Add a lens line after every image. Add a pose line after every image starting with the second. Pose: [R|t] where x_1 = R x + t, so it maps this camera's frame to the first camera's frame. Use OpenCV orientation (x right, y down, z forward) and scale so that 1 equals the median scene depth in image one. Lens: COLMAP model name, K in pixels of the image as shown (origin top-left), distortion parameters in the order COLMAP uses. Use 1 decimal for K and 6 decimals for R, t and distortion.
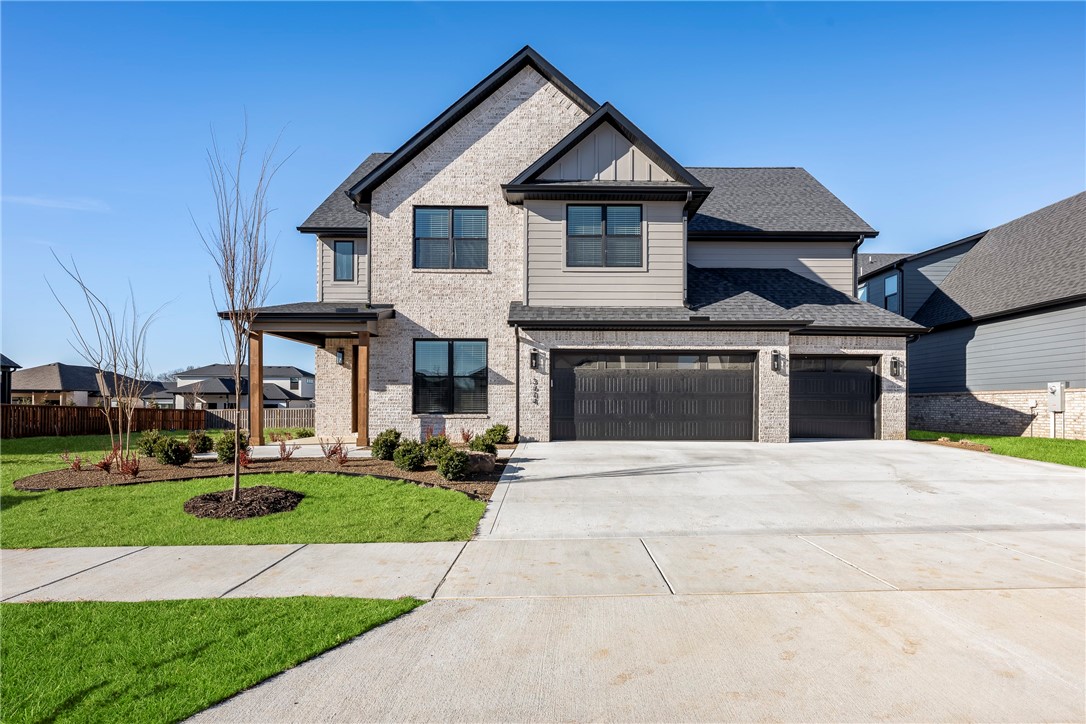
lens RADIAL K [[521.2, 0, 546.2], [0, 521.2, 400.5], [0, 0, 1]] dist [0.002767, -0.001198]
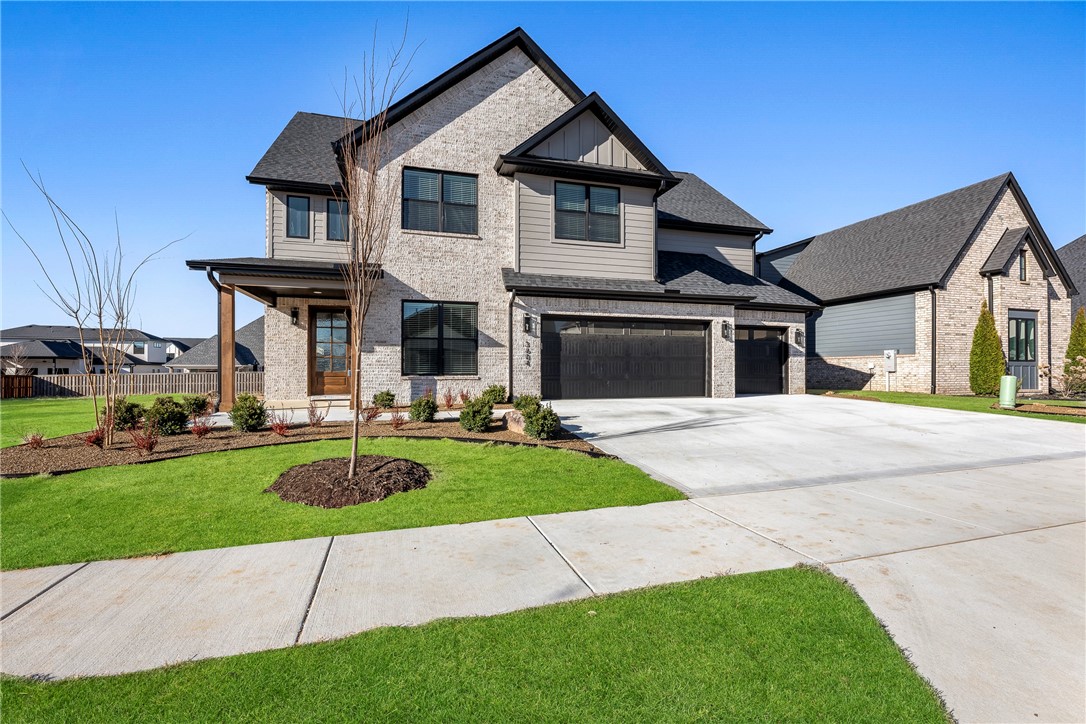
lens RADIAL K [[461.3, 0, 540.6], [0, 461.3, 362.9], [0, 0, 1]] dist [0.002233, -0.000020]
pose [[0.964483, 0.001855, 0.264139, -0.234782], [-0.000334, 0.999983, -0.005806, 0.006721], [-0.264145, 0.005511, 0.964467, 0.085297]]
